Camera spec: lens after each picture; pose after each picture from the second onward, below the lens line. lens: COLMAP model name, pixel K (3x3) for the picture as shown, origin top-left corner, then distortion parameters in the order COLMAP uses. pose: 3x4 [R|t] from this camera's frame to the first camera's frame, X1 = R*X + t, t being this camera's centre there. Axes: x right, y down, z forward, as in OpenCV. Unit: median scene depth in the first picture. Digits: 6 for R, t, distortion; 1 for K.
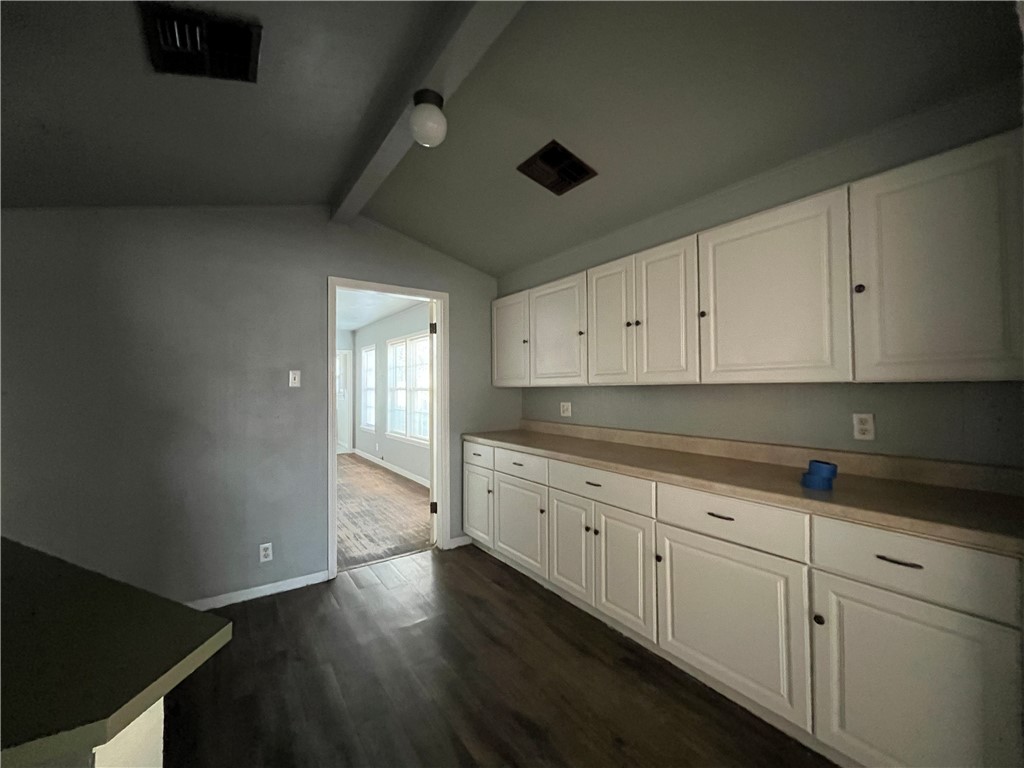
lens RADIAL K [[411.7, 0, 504.7], [0, 411.7, 380.9], [0, 0, 1]] dist [-0.010922, -0.000608]
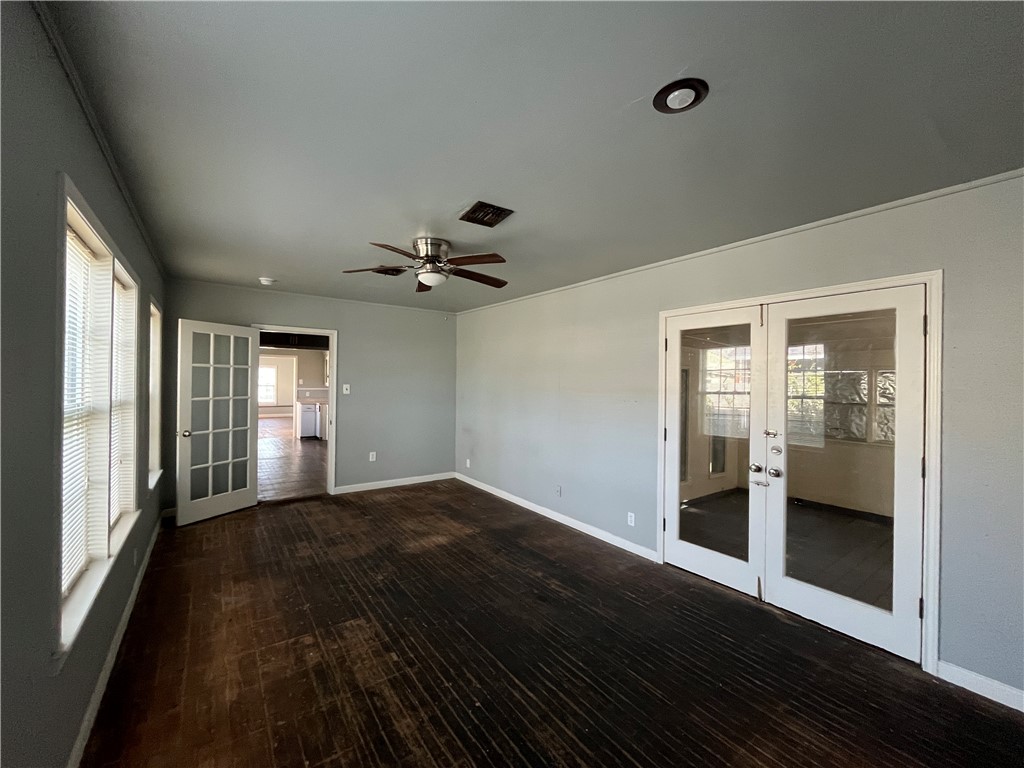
lens RADIAL K [[411.7, 0, 506.5], [0, 411.7, 380.0], [0, 0, 1]] dist [-0.010922, -0.000608]
pose [[-0.999722, -0.016691, -0.016674, -0.435161], [-0.016346, 0.999653, -0.020637, -0.000557], [0.017013, -0.020359, -0.999648, 1.059659]]
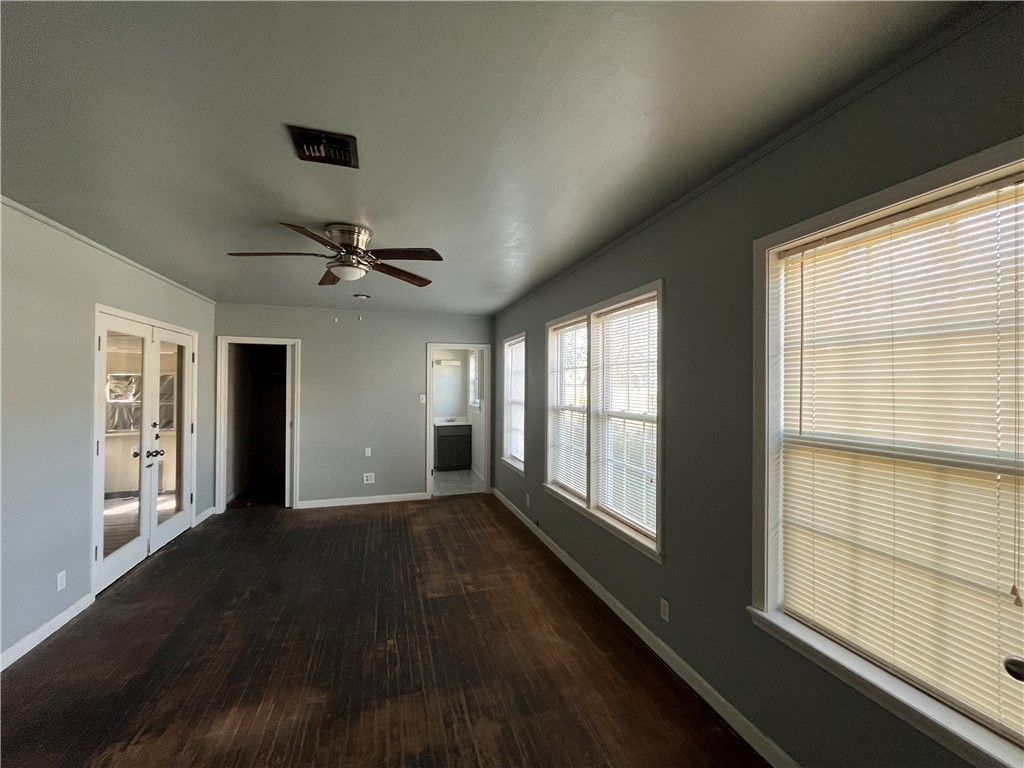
lens RADIAL K [[411.7, 0, 514.7], [0, 411.7, 385.5], [0, 0, 1]] dist [-0.010922, -0.000608]
pose [[0.955923, 0.006756, -0.293540, -0.150914], [-0.003462, 0.999925, 0.011739, -0.016258], [0.293597, -0.010205, 0.955875, 0.409668]]
